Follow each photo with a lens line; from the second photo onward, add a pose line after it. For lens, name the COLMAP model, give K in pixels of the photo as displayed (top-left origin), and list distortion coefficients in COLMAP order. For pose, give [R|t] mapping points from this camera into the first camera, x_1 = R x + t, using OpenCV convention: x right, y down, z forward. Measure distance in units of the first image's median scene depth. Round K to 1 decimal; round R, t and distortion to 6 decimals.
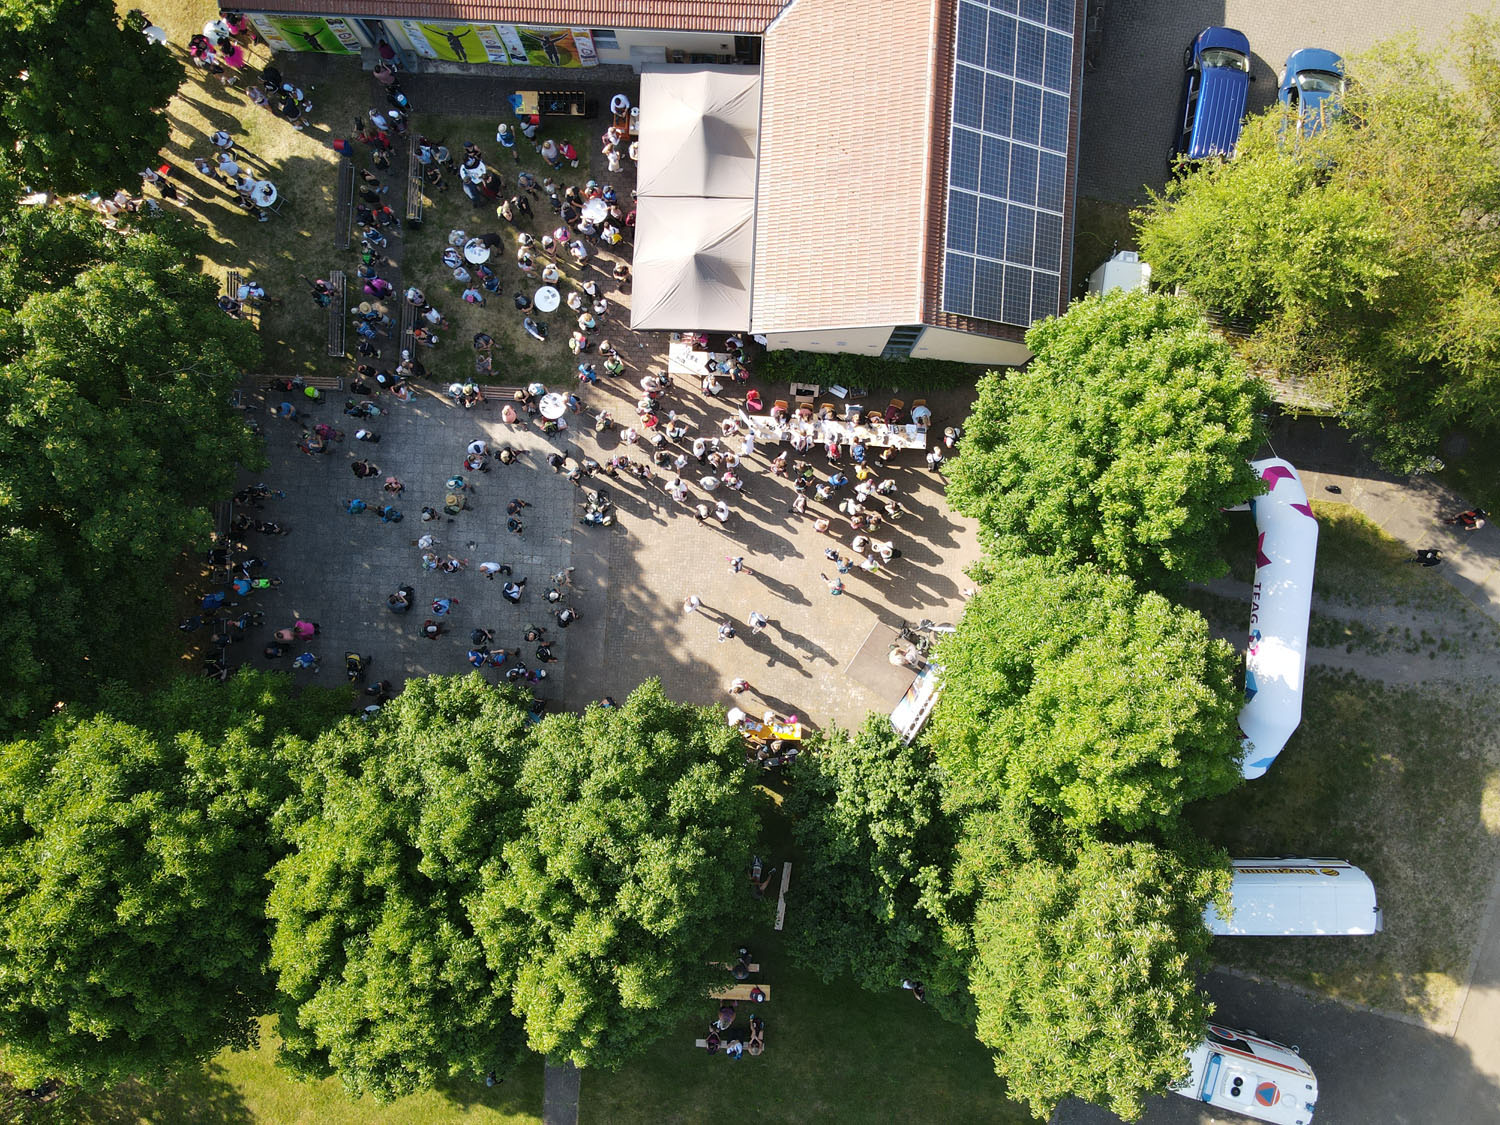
lens RADIAL K [[1103.9, 0, 751.7], [0, 1103.9, 573.6], [0, 0, 1]] dist [0.020607, -0.003759]
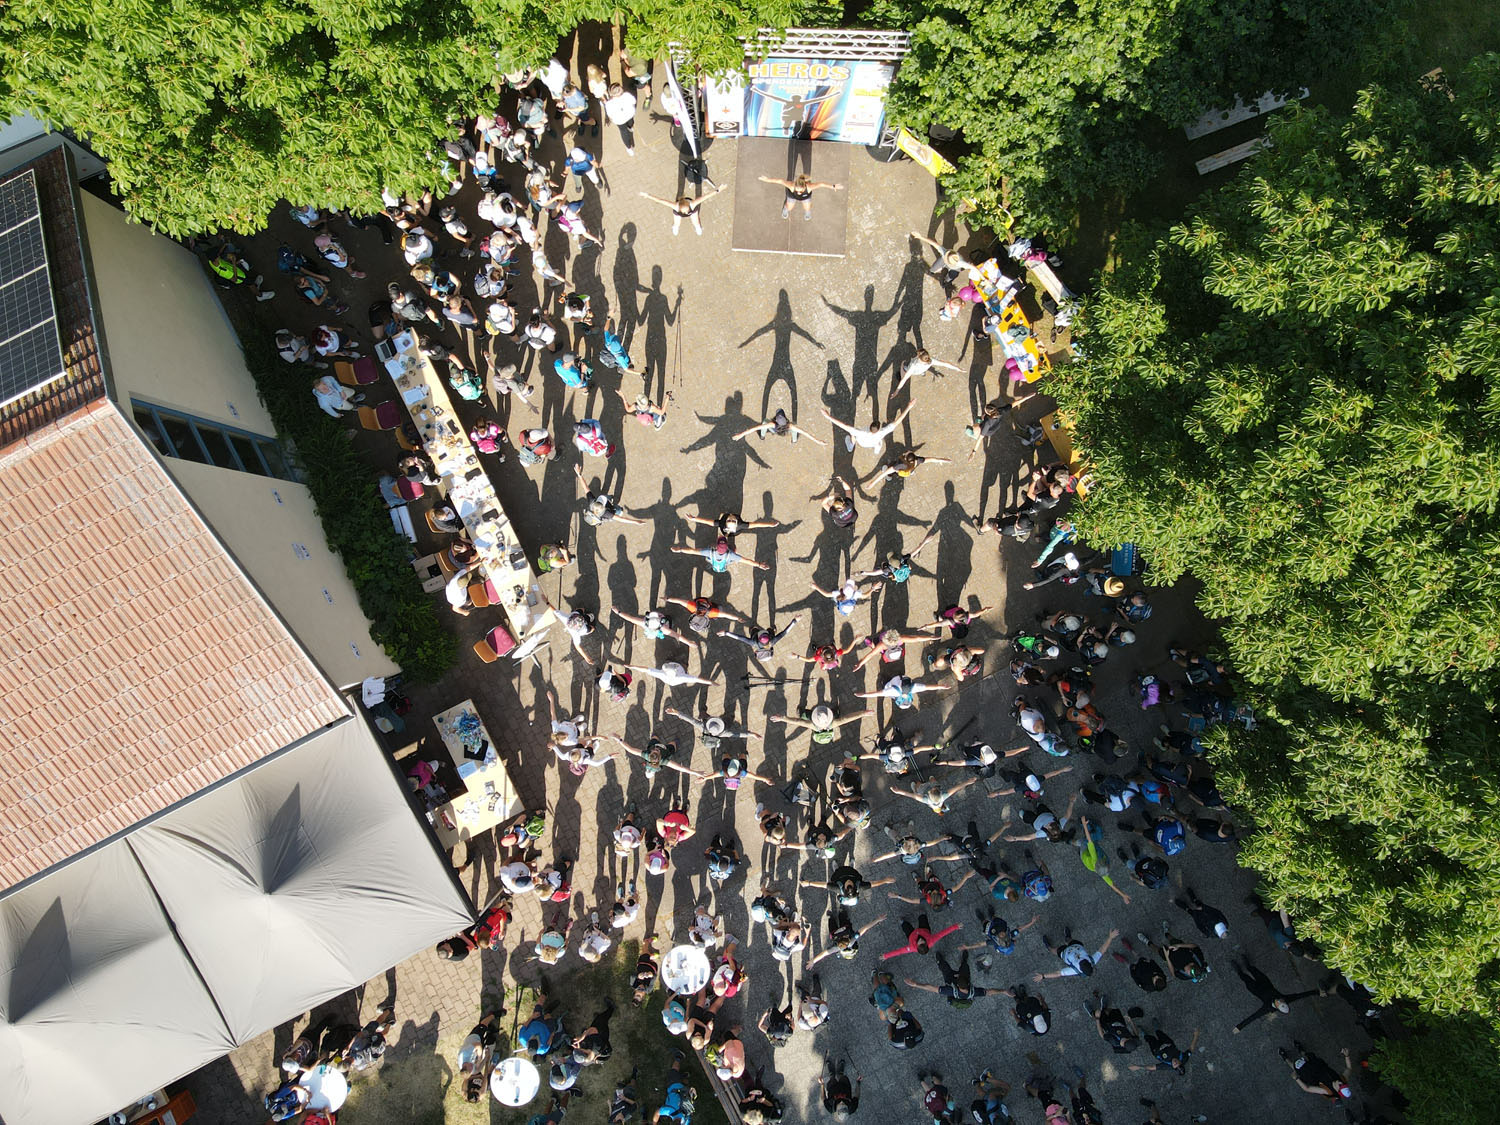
lens RADIAL K [[1103.9, 0, 751.7], [0, 1103.9, 573.6], [0, 0, 1]] dist [0.020607, -0.003759]
pose [[-0.499261, -0.866202, 0.020779, -0.043357], [0.866407, -0.499335, 0.001880, -0.030103], [0.008748, 0.018942, 0.999782, 0.480733]]
